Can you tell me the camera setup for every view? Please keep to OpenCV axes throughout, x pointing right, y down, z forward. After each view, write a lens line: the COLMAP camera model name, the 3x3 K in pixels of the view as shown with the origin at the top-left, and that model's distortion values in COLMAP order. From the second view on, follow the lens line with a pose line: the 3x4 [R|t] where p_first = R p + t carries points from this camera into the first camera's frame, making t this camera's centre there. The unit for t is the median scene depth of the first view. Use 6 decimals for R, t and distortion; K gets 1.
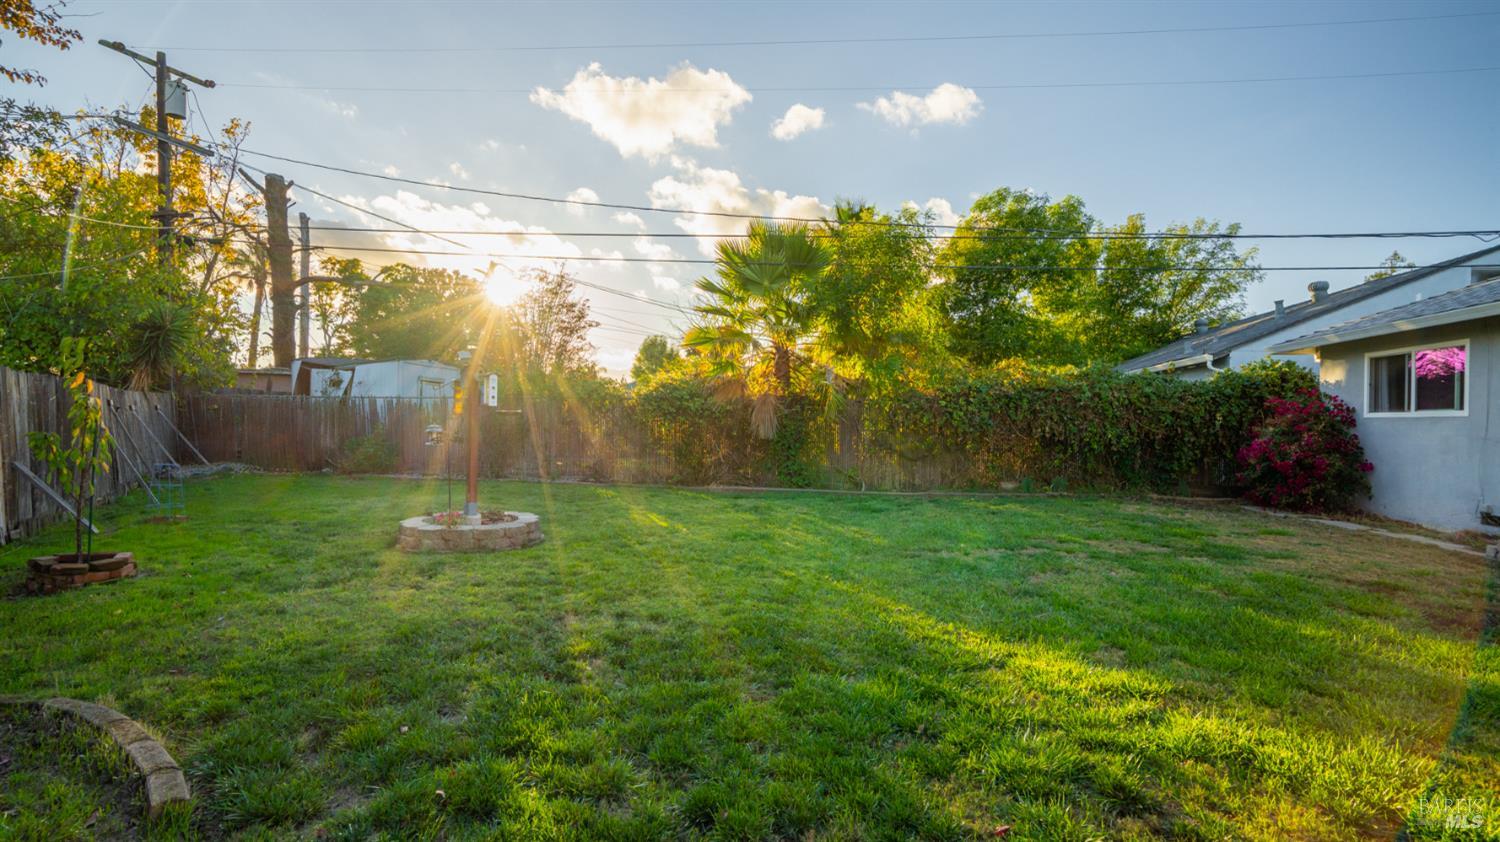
lens RADIAL K [[689.5, 0, 750.0], [0, 689.5, 421.0], [0, 0, 1]] dist [0.000826, 0.000213]
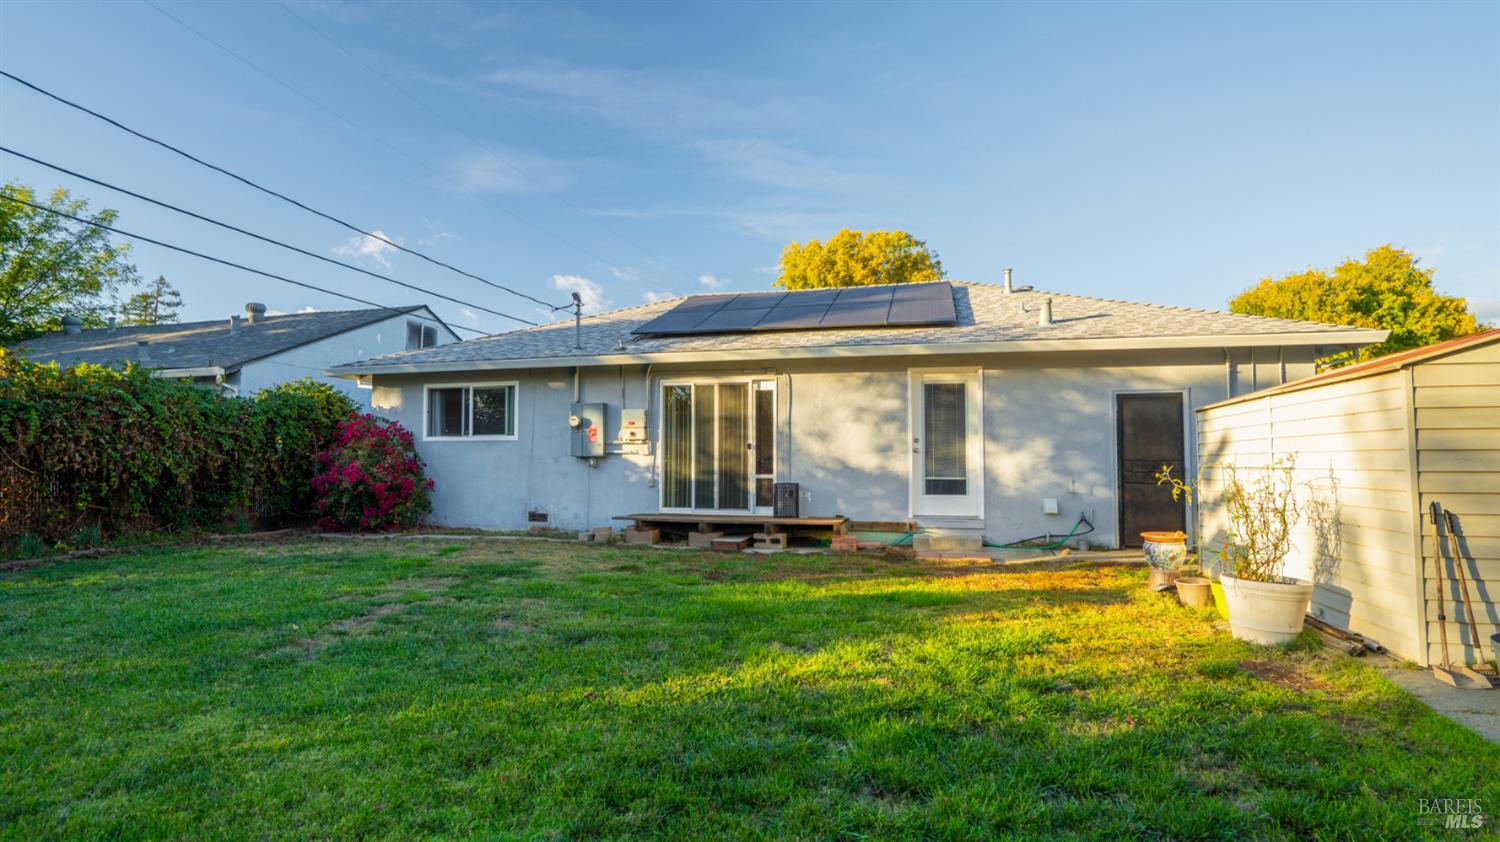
lens RADIAL K [[735.6, 0, 750.0], [0, 735.6, 421.0], [0, 0, 1]] dist [-0.000500, -0.000124]
pose [[0.112993, 0.030951, 0.993114, -0.224798], [0.001730, 0.999507, -0.031347, 0.000992], [-0.993594, 0.005261, 0.112883, 0.304362]]
